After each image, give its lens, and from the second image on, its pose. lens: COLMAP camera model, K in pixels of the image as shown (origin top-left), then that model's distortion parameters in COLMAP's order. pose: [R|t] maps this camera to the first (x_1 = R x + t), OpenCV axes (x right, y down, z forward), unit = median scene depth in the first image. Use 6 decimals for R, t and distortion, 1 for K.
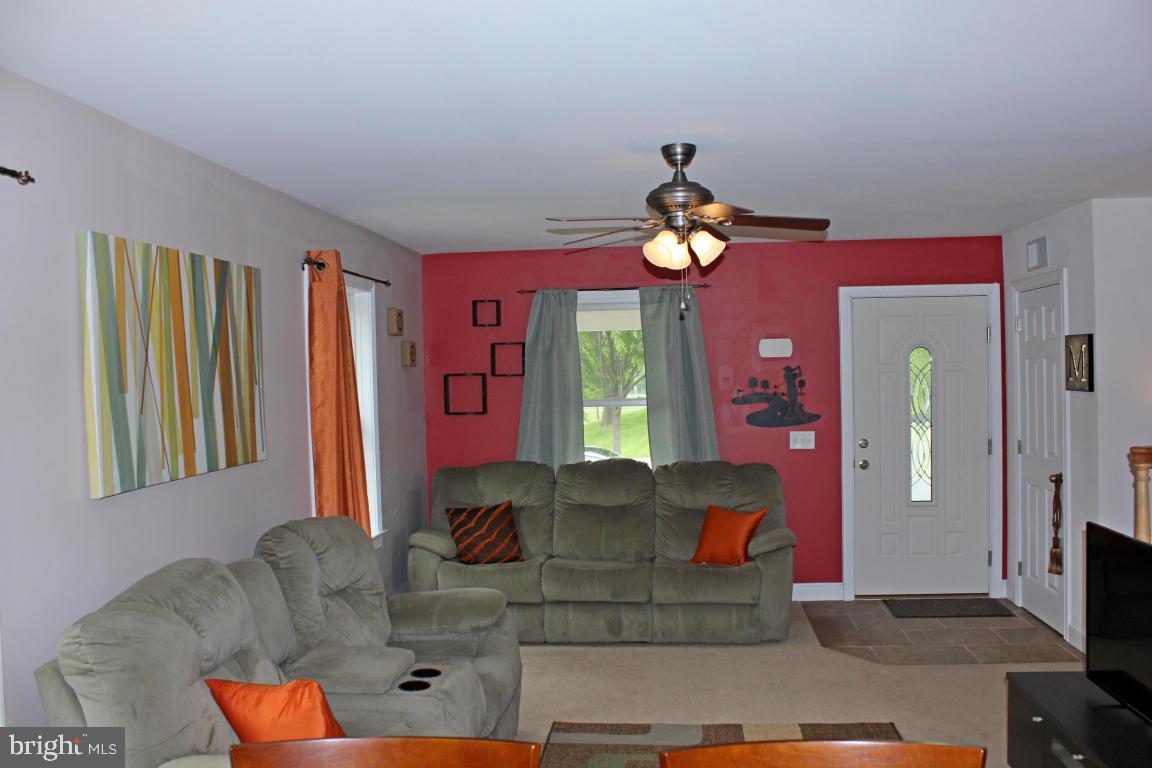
lens RADIAL K [[957.7, 0, 586.7], [0, 957.7, 383.3], [0, 0, 1]] dist [-0.164067, 0.144560]
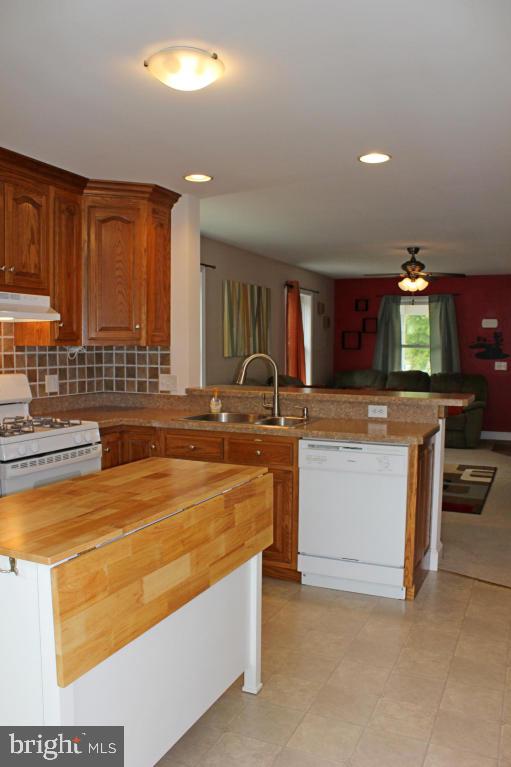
lens RADIAL K [[637.6, 0, 256.2], [0, 637.6, 398.1], [0, 0, 1]] dist [-0.164067, 0.144560]
pose [[0.948226, 0.054043, -0.312963, 0.243505], [-0.030531, 0.996363, 0.079548, 0.061273], [0.316124, -0.065874, 0.946428, -0.897566]]
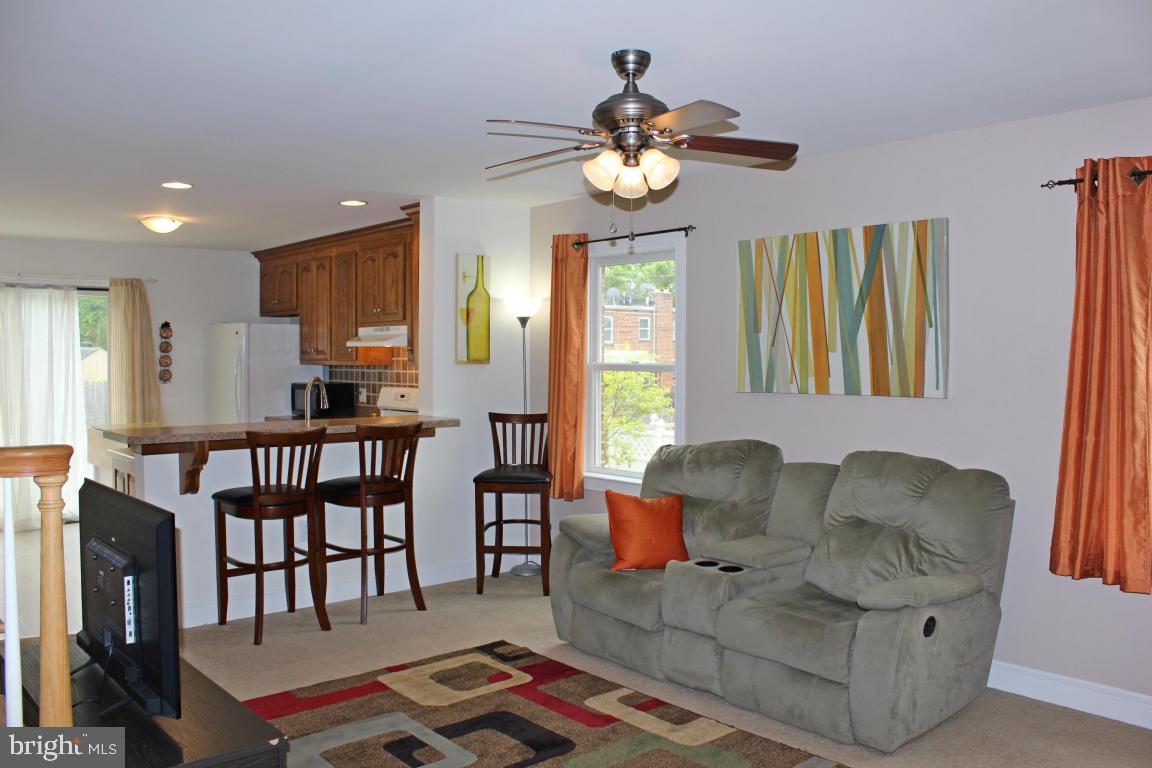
lens RADIAL K [[957.7, 0, 586.7], [0, 957.7, 383.3], [0, 0, 1]] dist [-0.164067, 0.144560]
pose [[-0.681720, 0.038682, -0.730590, 0.716829], [0.003400, 0.998758, 0.049708, 0.010874], [0.731605, 0.031403, -0.681005, 1.455912]]
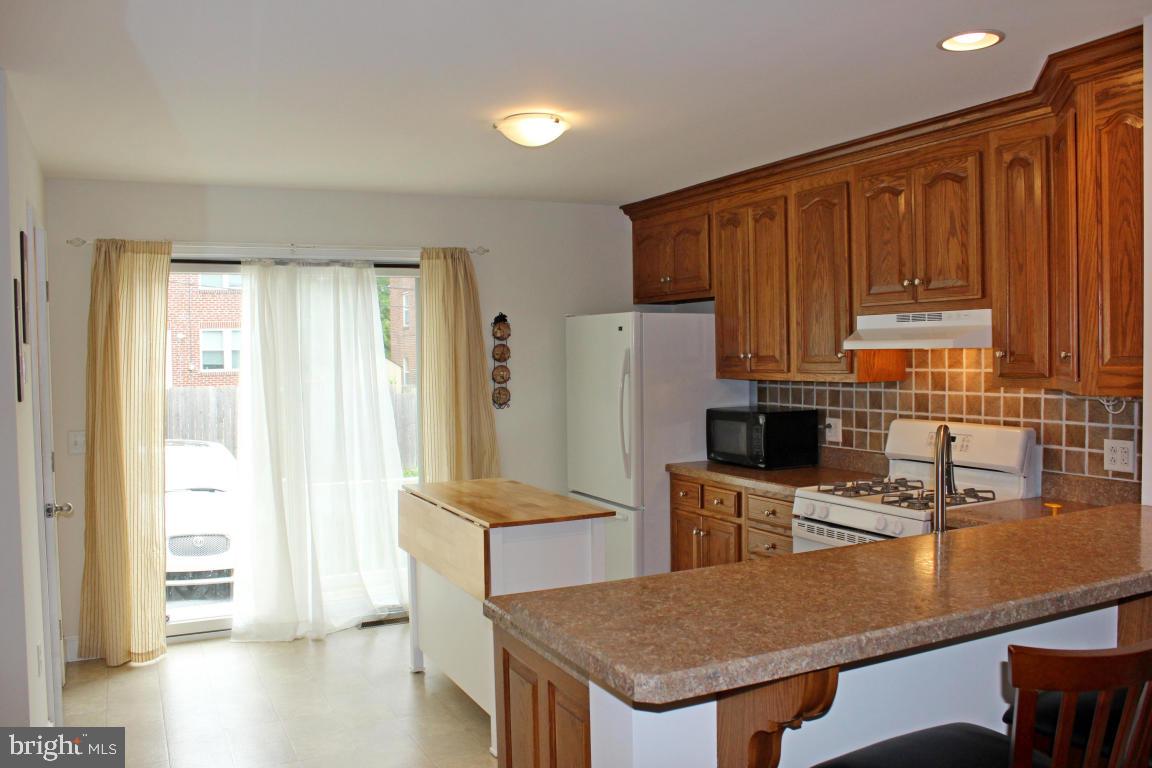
lens RADIAL K [[957.7, 0, 586.7], [0, 957.7, 383.3], [0, 0, 1]] dist [-0.164067, 0.144560]
pose [[-0.842543, 0.048741, -0.536419, 0.461039], [0.024977, 0.998361, 0.051483, 0.005766], [0.538050, 0.029979, -0.842380, 0.525868]]
